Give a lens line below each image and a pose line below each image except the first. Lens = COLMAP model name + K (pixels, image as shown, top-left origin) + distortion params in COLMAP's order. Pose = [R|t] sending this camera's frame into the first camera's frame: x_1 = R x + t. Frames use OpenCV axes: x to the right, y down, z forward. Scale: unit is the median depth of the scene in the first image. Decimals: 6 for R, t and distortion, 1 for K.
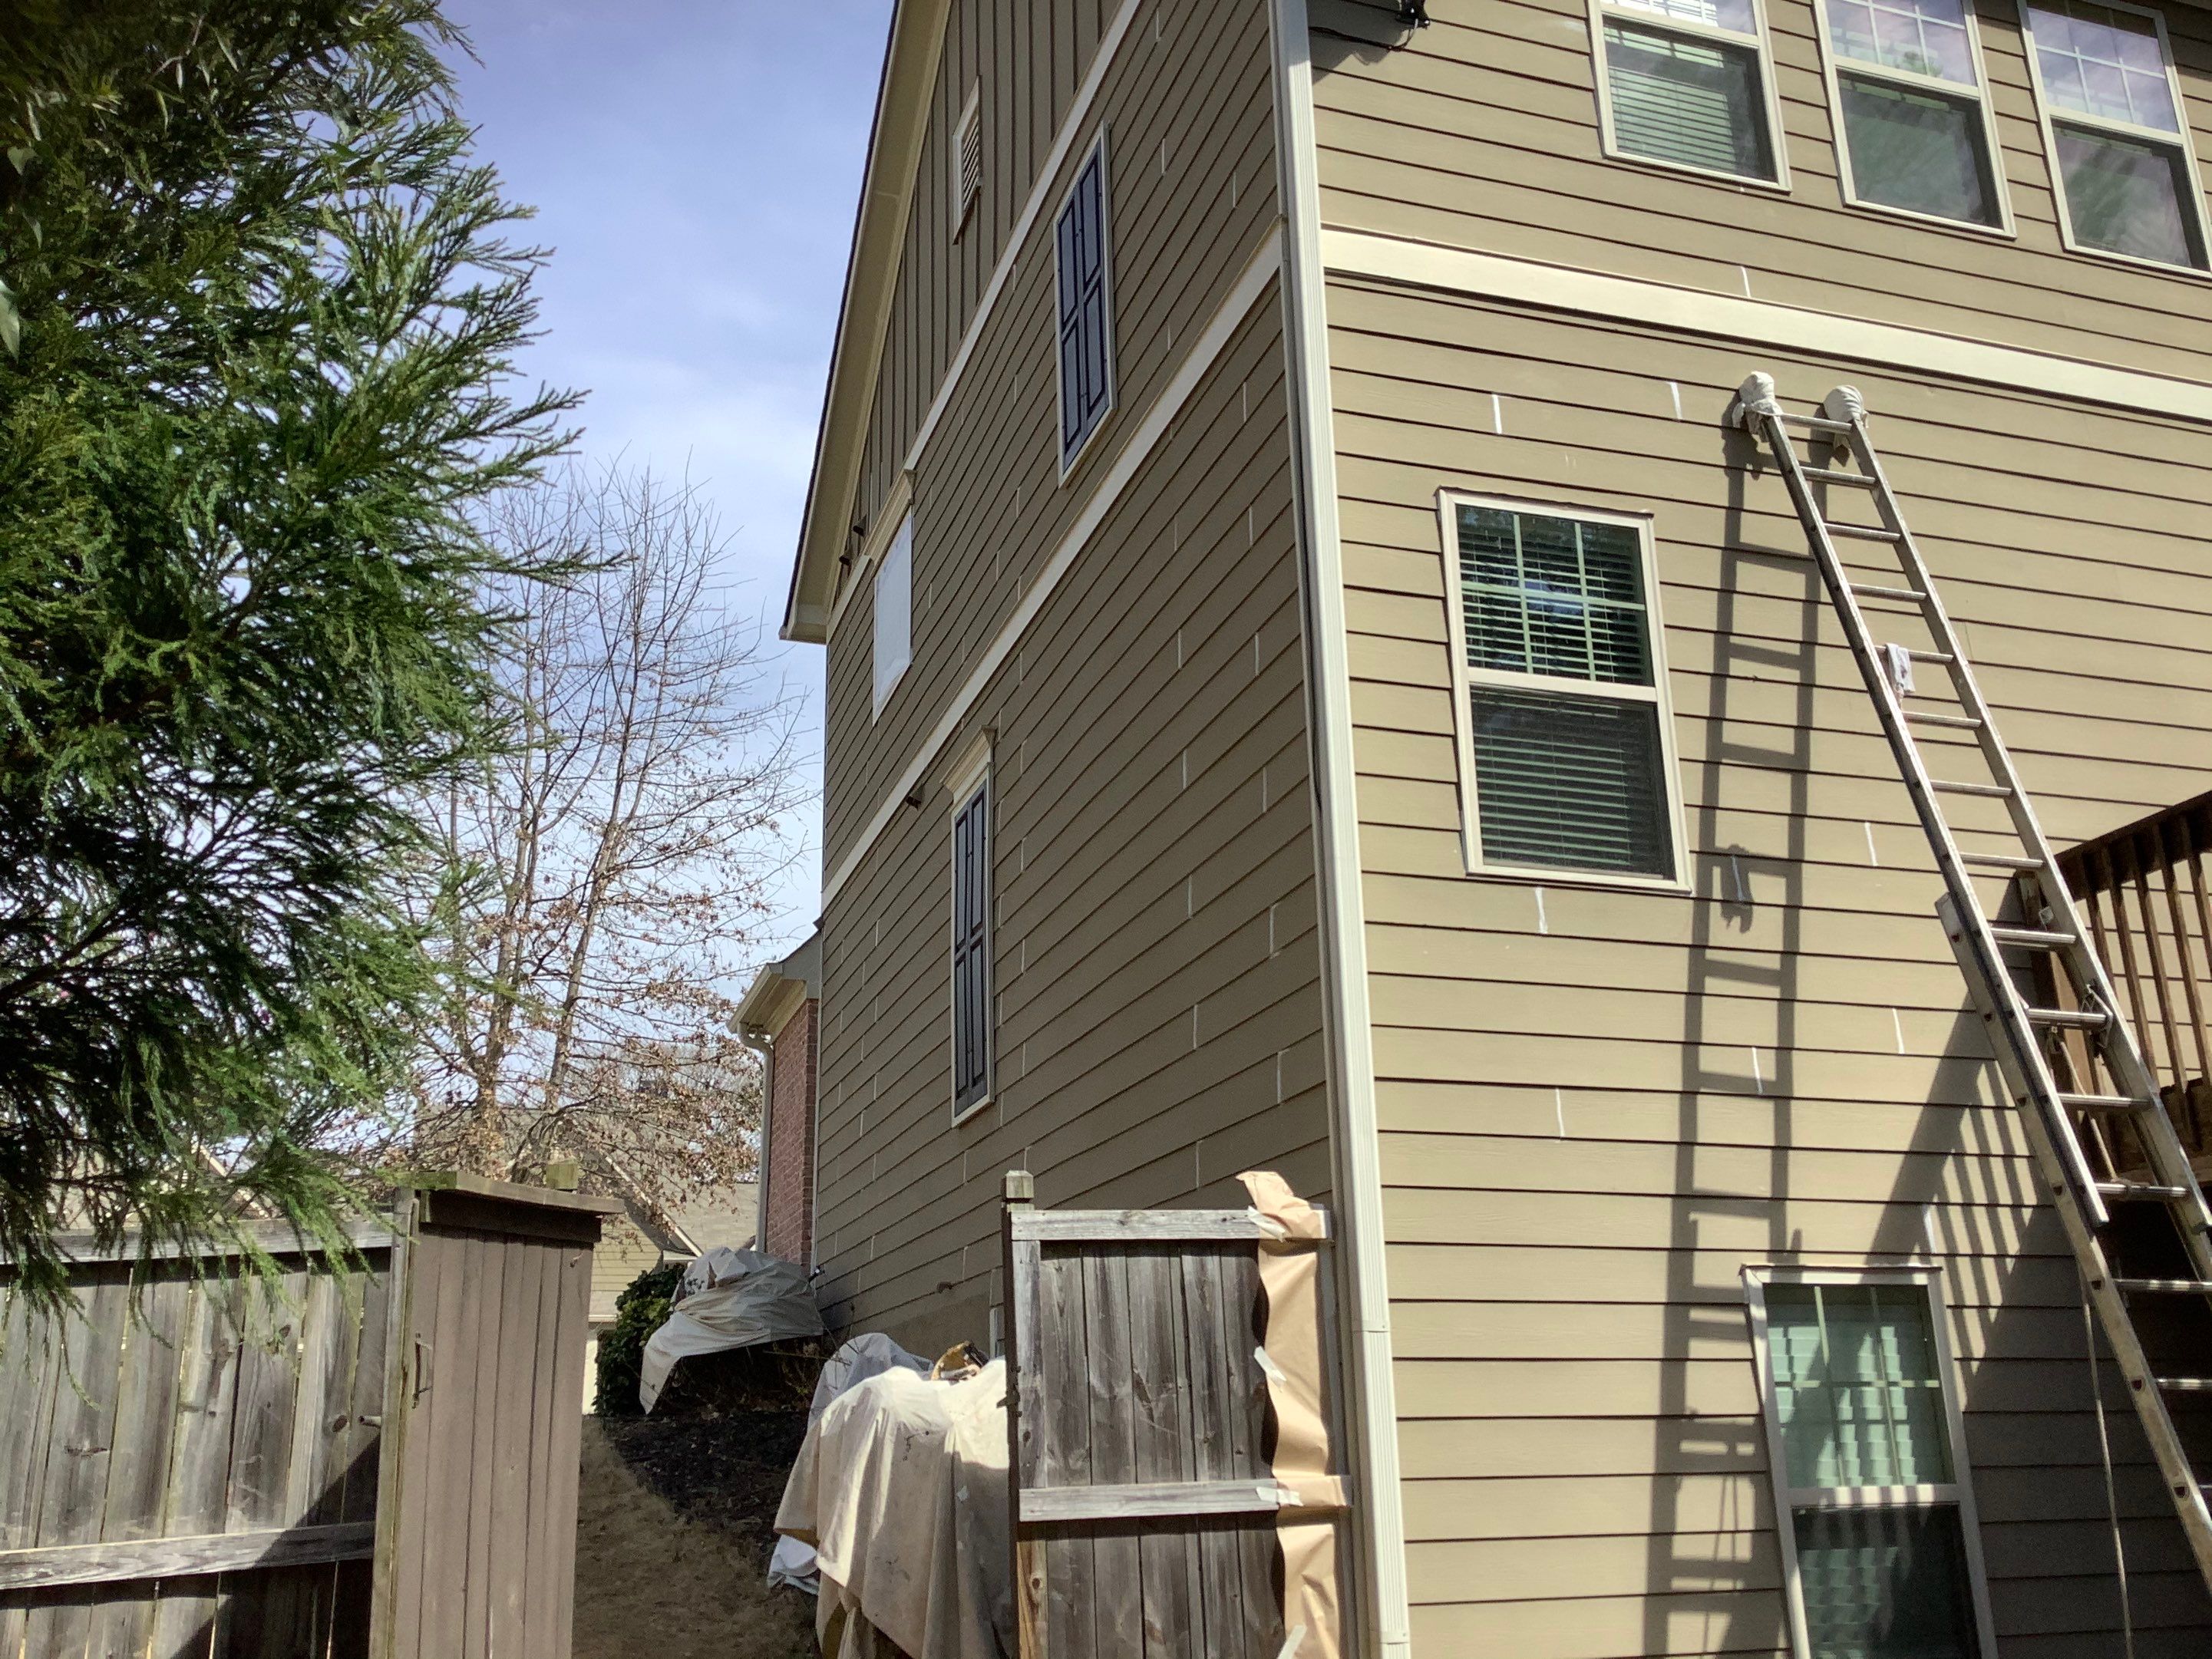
lens RADIAL K [[1993.7, 0, 1106.0], [0, 1993.7, 829.5], [0, 0, 1]] dist [0.117109, -0.271234]
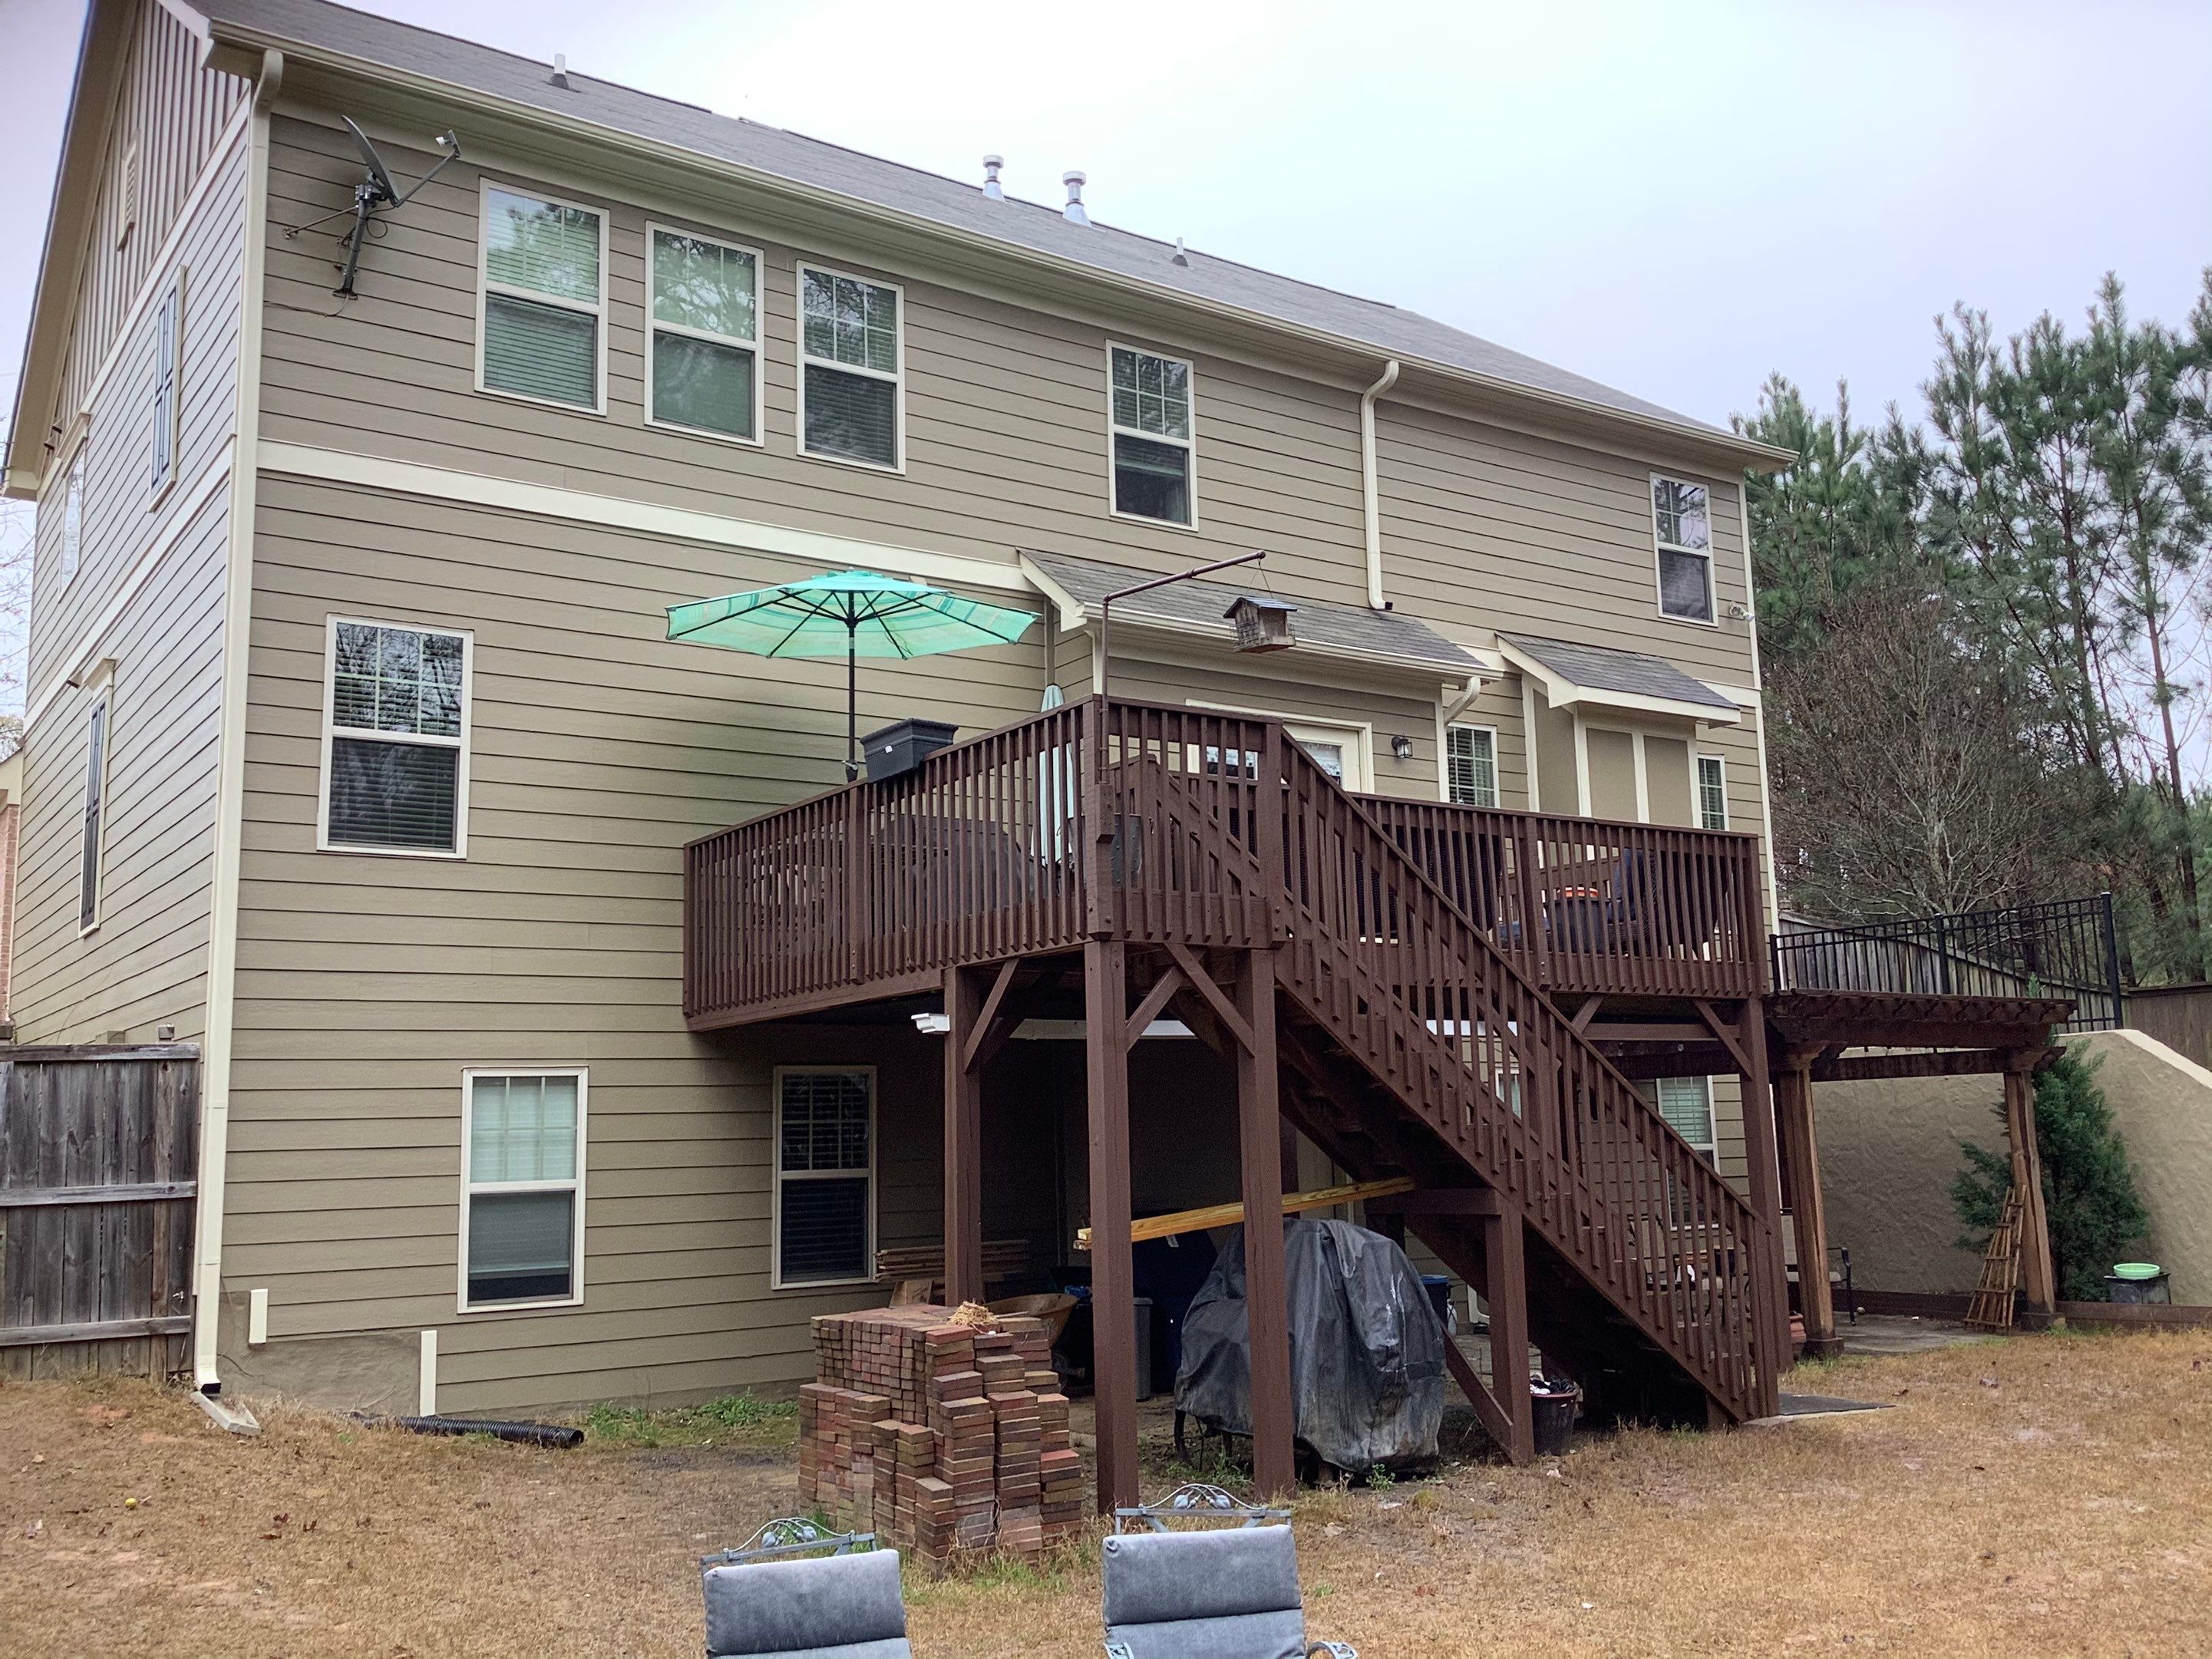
lens RADIAL K [[1999.0, 0, 1106.0], [0, 1999.0, 829.5], [0, 0, 1]] dist [0.122984, -0.255292]
pose [[0.958322, 0.041330, 0.282685, 0.339914], [-0.083268, 0.986927, 0.137993, -0.297407], [-0.273286, -0.155780, 0.949235, -0.867688]]
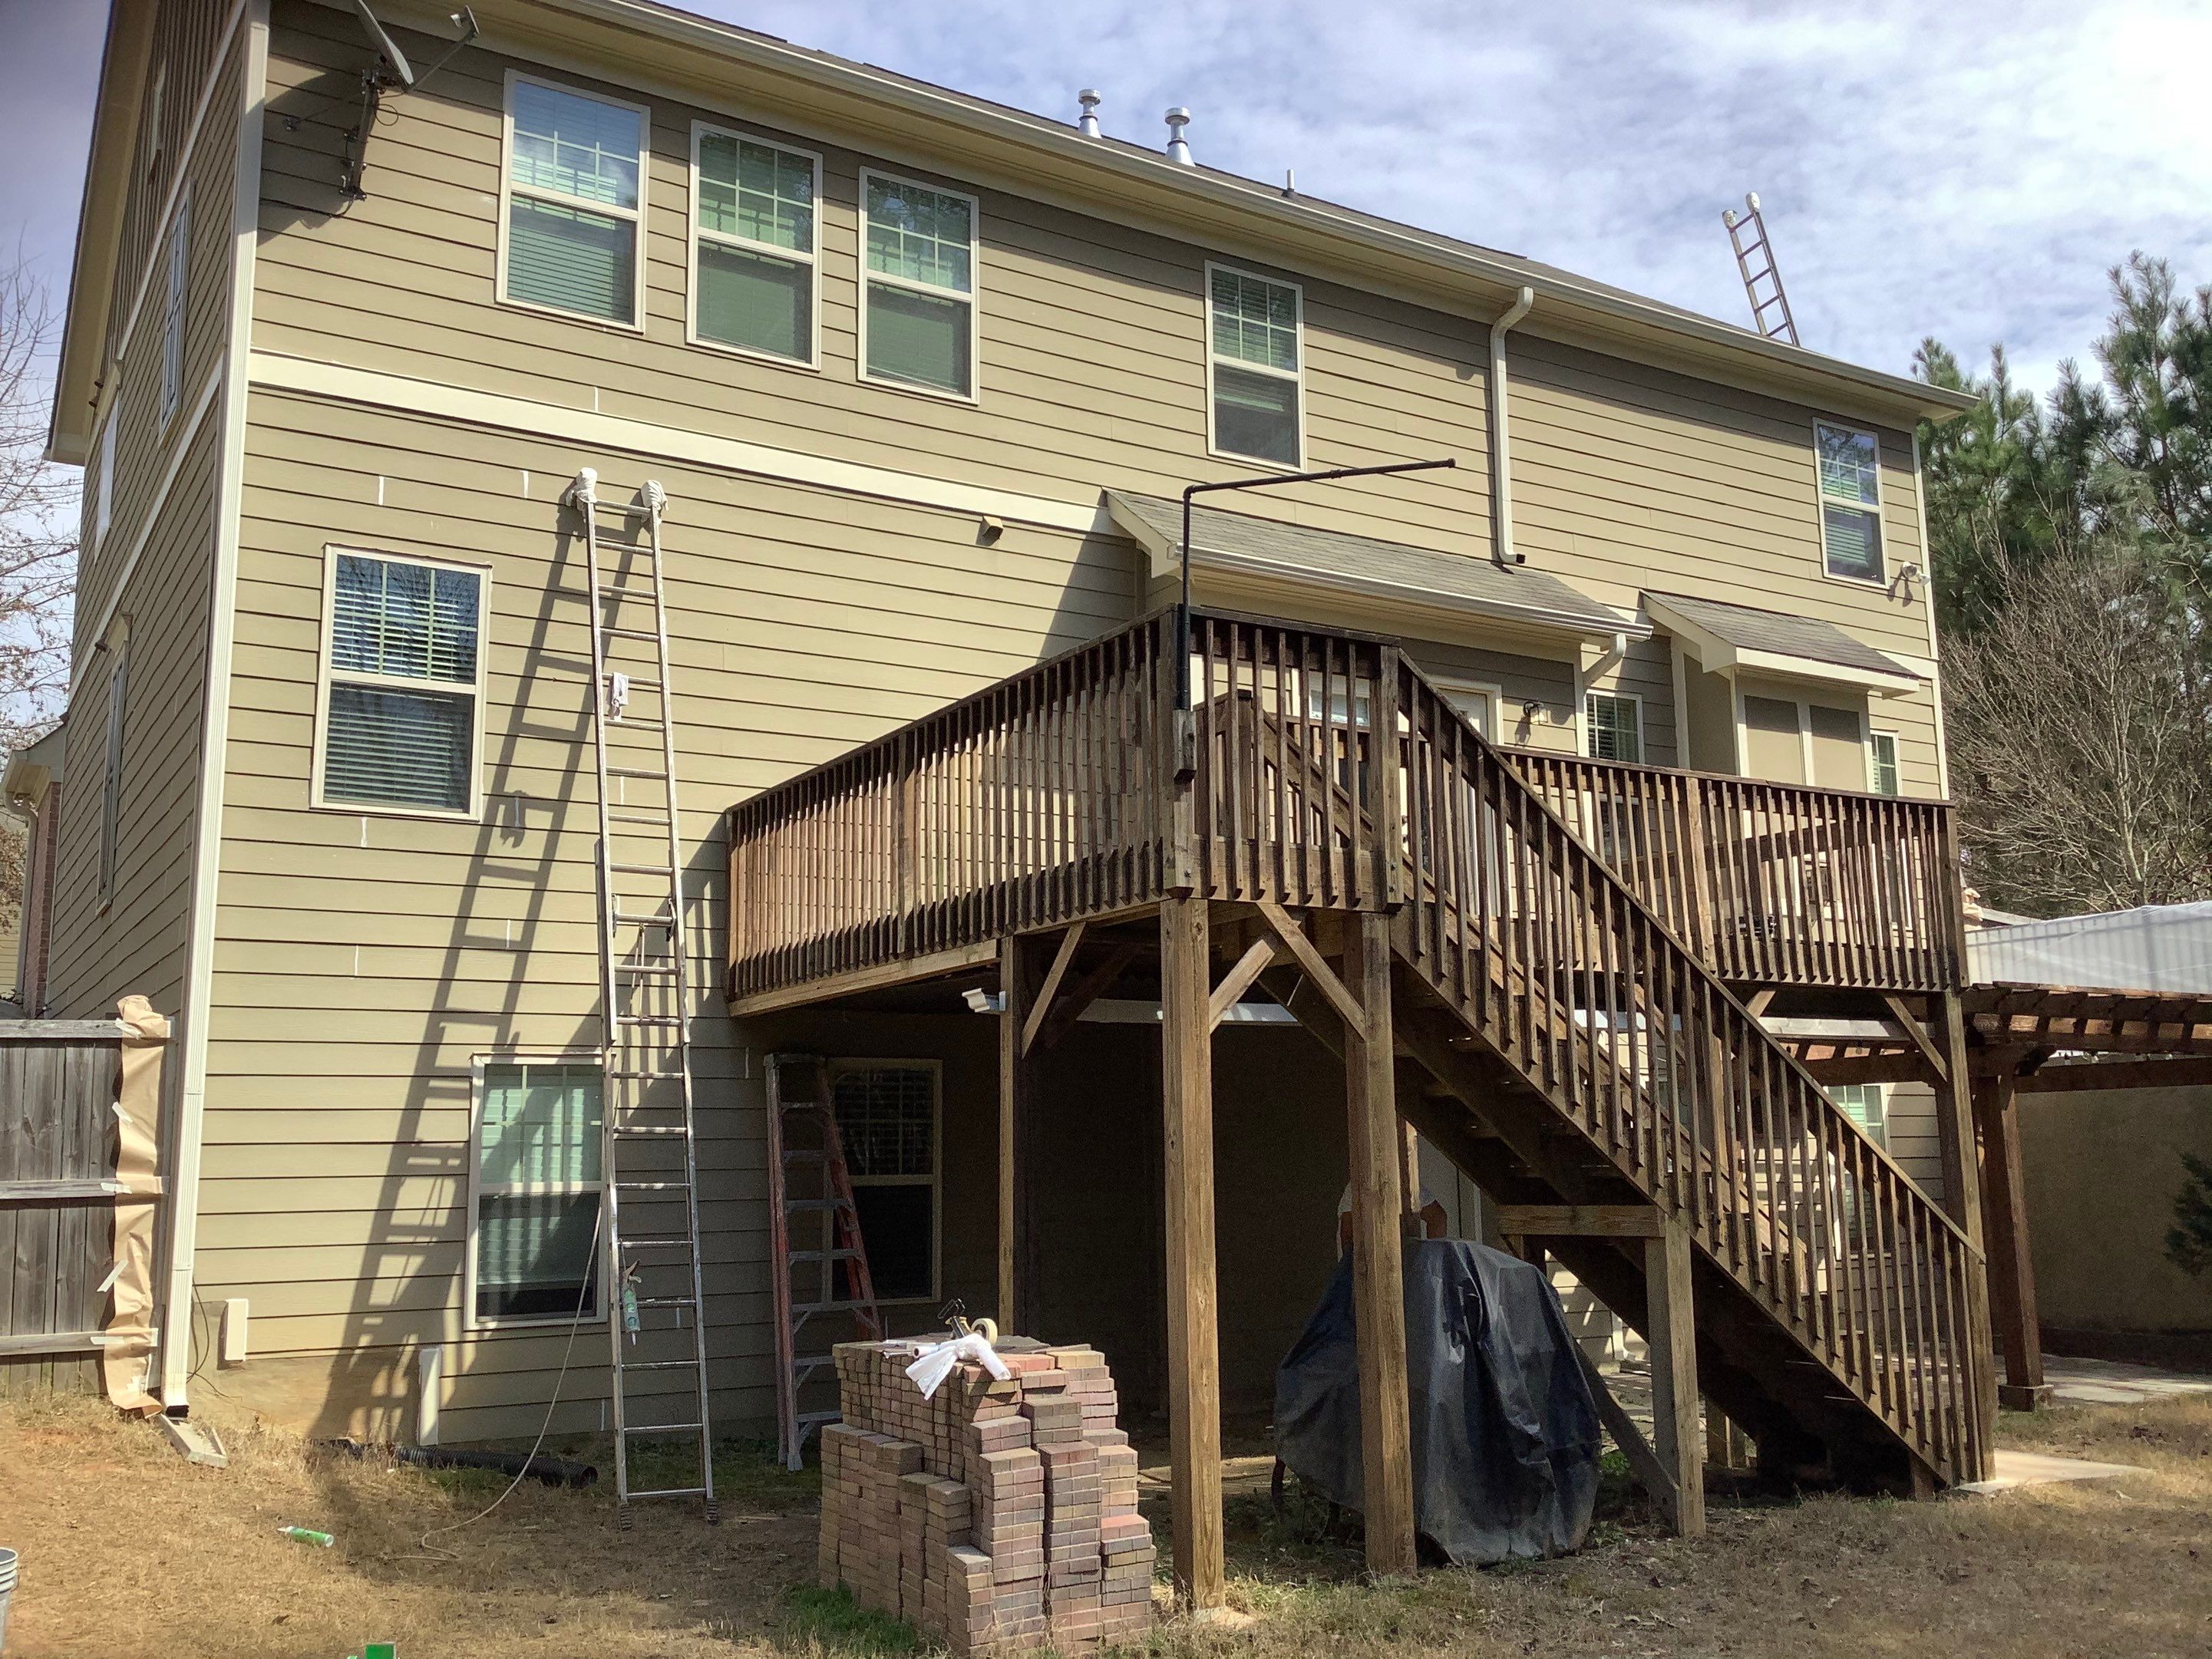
lens RADIAL K [[1999.0, 0, 1106.0], [0, 1999.0, 829.5], [0, 0, 1]] dist [0.122984, -0.255292]
pose [[0.972874, 0.046335, 0.226647, 0.425667], [-0.078205, 0.987929, 0.133720, -0.220724], [-0.217715, -0.147817, 0.964754, -0.663392]]
